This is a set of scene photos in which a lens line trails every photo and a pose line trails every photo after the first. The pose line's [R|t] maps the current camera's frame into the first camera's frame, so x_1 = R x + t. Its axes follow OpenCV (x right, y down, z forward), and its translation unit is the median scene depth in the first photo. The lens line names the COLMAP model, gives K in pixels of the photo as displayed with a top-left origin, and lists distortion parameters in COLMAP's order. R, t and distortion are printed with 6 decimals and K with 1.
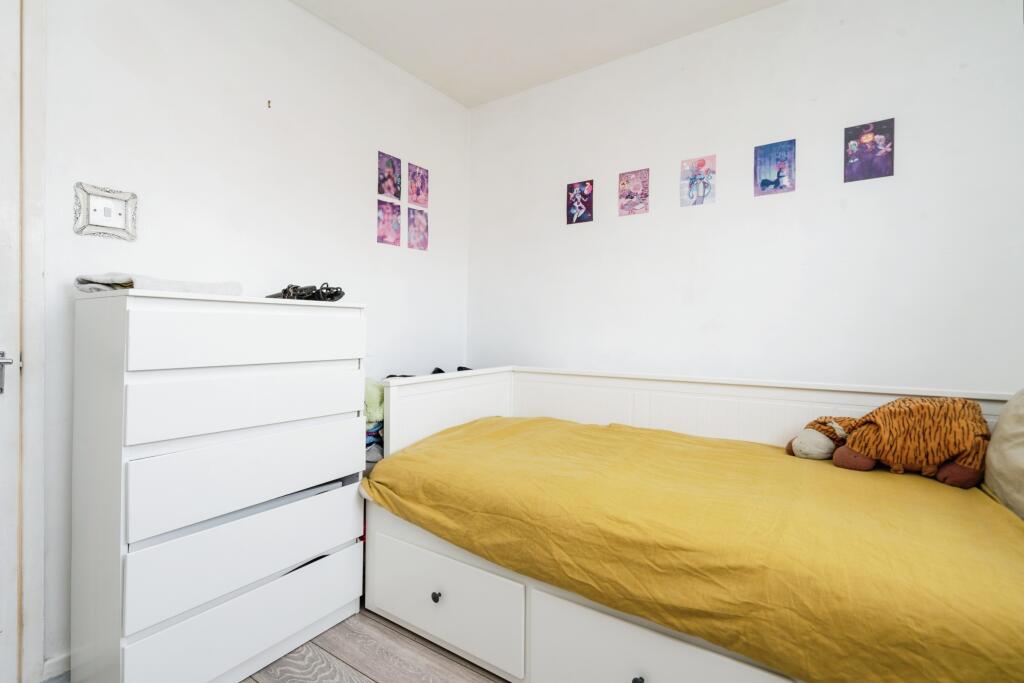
lens RADIAL K [[476.3, 0, 508.3], [0, 476.3, 326.7], [0, 0, 1]] dist [-0.007750, 0.000624]
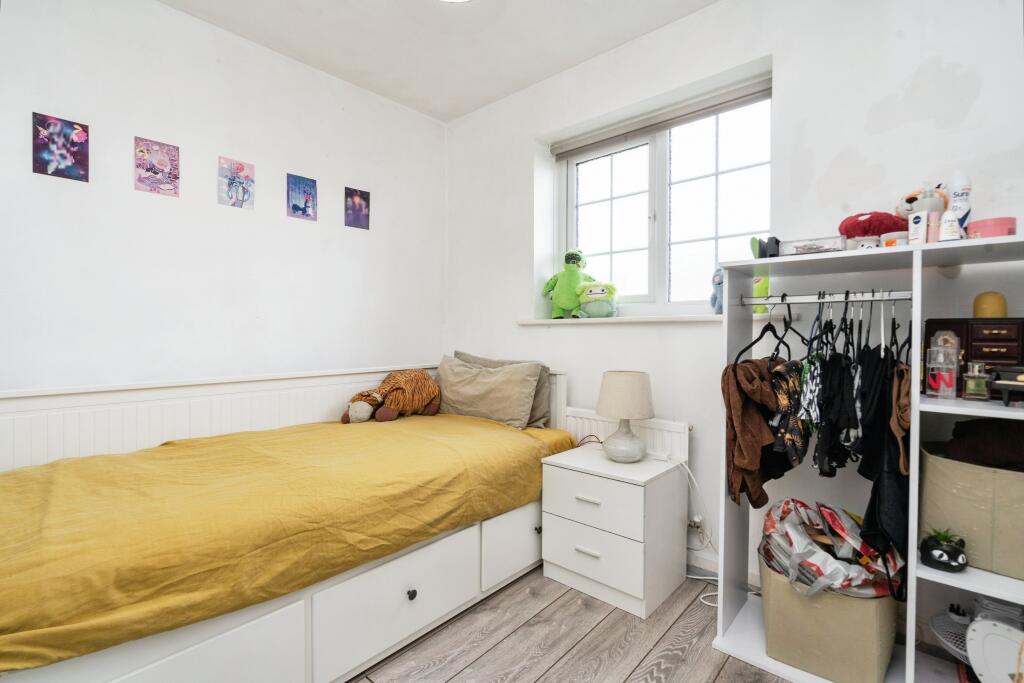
lens RADIAL K [[476.3, 0, 508.3], [0, 476.3, 326.7], [0, 0, 1]] dist [-0.007750, 0.000624]
pose [[0.113763, 0.007996, 0.993476, -0.739674], [-0.011242, 0.999914, -0.006760, -0.000471], [-0.993444, -0.010399, 0.113843, 0.416692]]
